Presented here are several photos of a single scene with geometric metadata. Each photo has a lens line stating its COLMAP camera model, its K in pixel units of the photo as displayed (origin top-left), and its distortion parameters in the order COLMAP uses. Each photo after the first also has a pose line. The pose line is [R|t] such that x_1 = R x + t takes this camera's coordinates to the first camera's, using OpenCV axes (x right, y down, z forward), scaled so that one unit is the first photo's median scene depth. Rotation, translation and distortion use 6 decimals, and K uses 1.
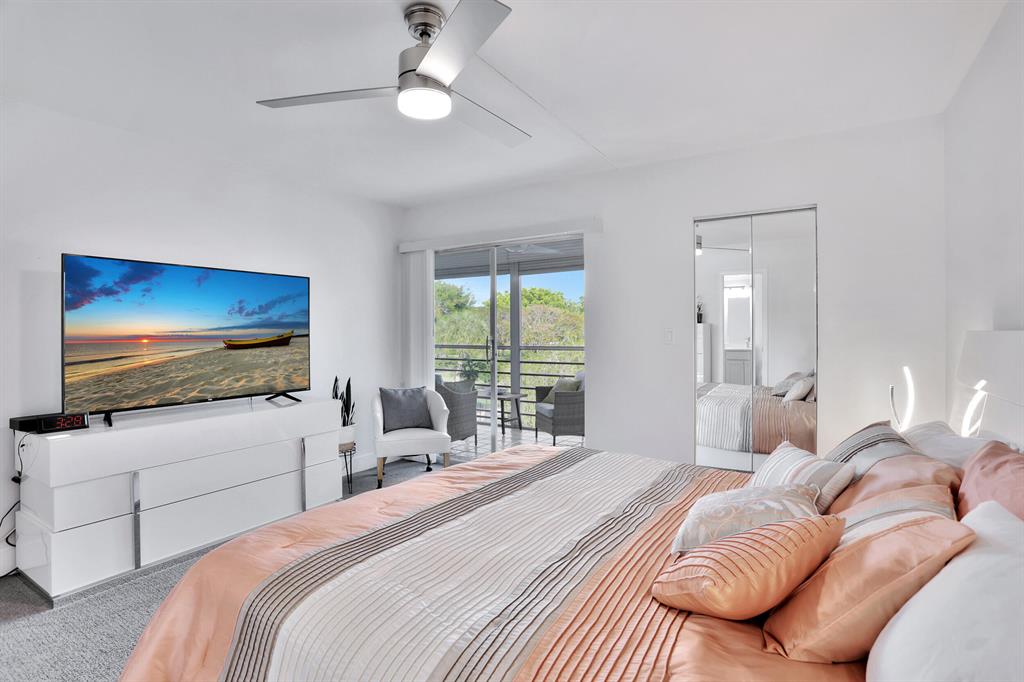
lens RADIAL K [[499.5, 0, 516.9], [0, 499.5, 333.8], [0, 0, 1]] dist [-0.058776, 0.018643]
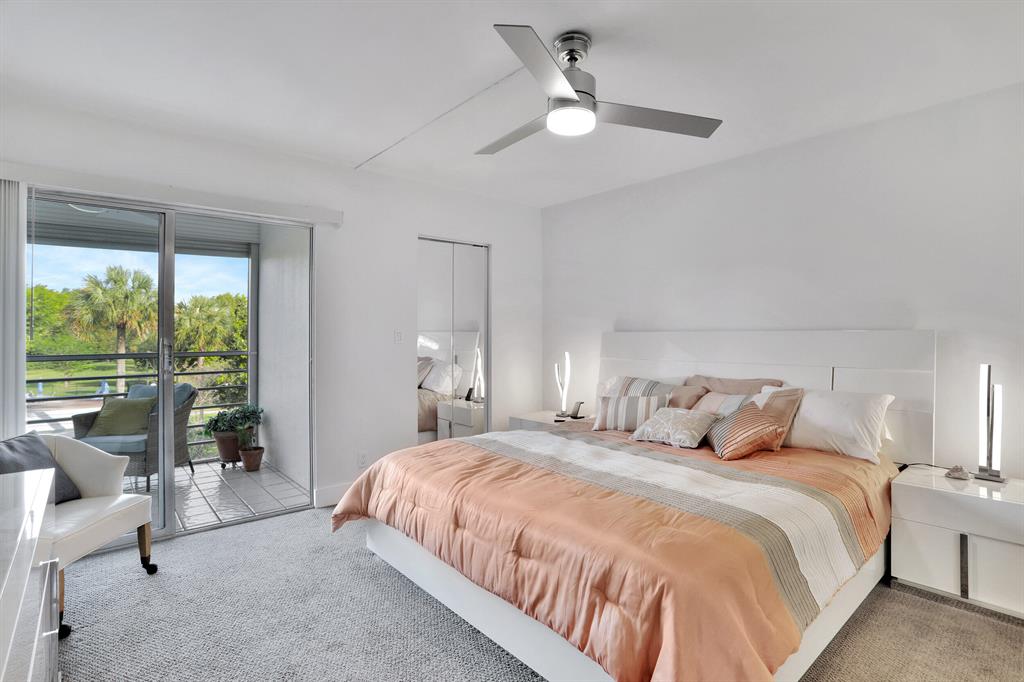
lens RADIAL K [[499.5, 0, 510.7], [0, 499.5, 336.9], [0, 0, 1]] dist [-0.058776, 0.018643]
pose [[0.305680, -0.002741, 0.952131, -1.009749], [0.005642, 0.999984, 0.001068, 0.007427], [-0.952118, 0.005045, 0.305690, 0.637007]]
